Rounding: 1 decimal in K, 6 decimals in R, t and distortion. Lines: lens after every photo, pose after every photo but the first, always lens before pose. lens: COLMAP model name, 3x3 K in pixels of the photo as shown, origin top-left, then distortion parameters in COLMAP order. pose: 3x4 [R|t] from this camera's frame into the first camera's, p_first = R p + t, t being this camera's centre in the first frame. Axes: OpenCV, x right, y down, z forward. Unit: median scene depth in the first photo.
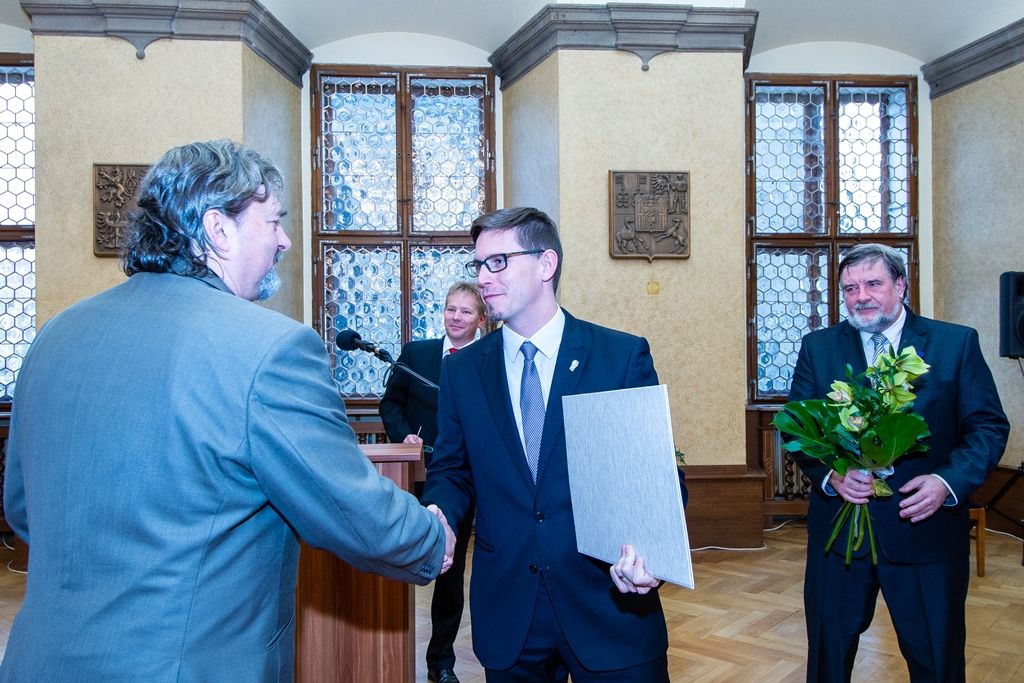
lens RADIAL K [[832.3, 0, 512.0], [0, 832.3, 341.5], [0, 0, 1]] dist [0.067920, -0.071967]
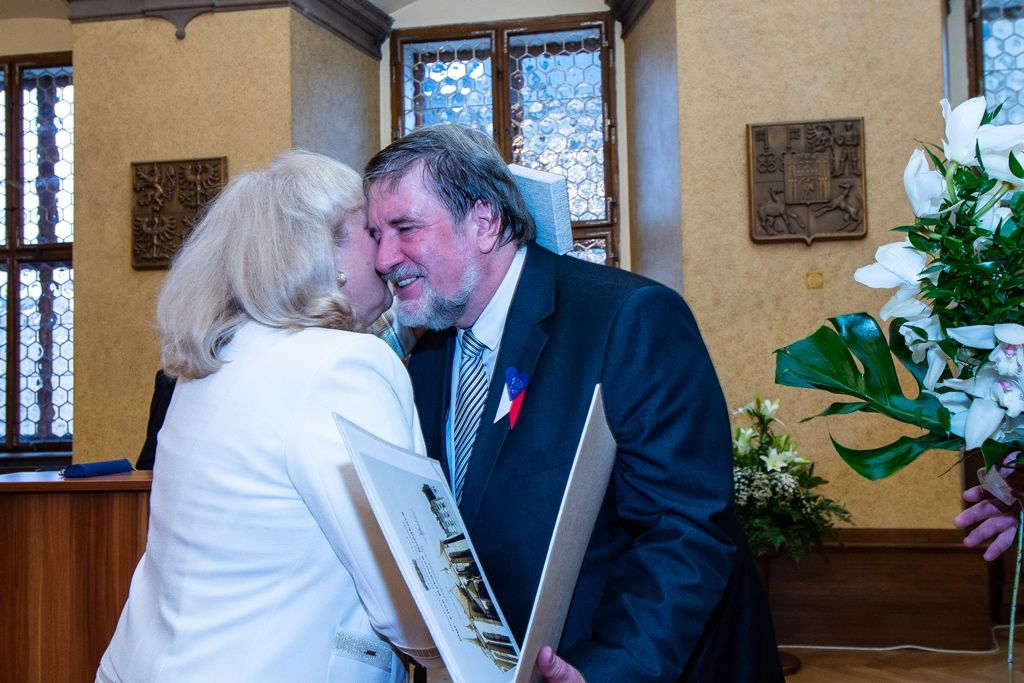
lens RADIAL K [[1008.9, 0, 514.3], [0, 1008.9, 339.9], [0, 0, 1]] dist [0.068223, -0.078888]
pose [[0.968978, -0.025703, -0.245808, 0.131381], [0.015796, 0.998985, -0.042192, 0.020308], [0.246643, 0.037000, 0.968400, 0.083191]]
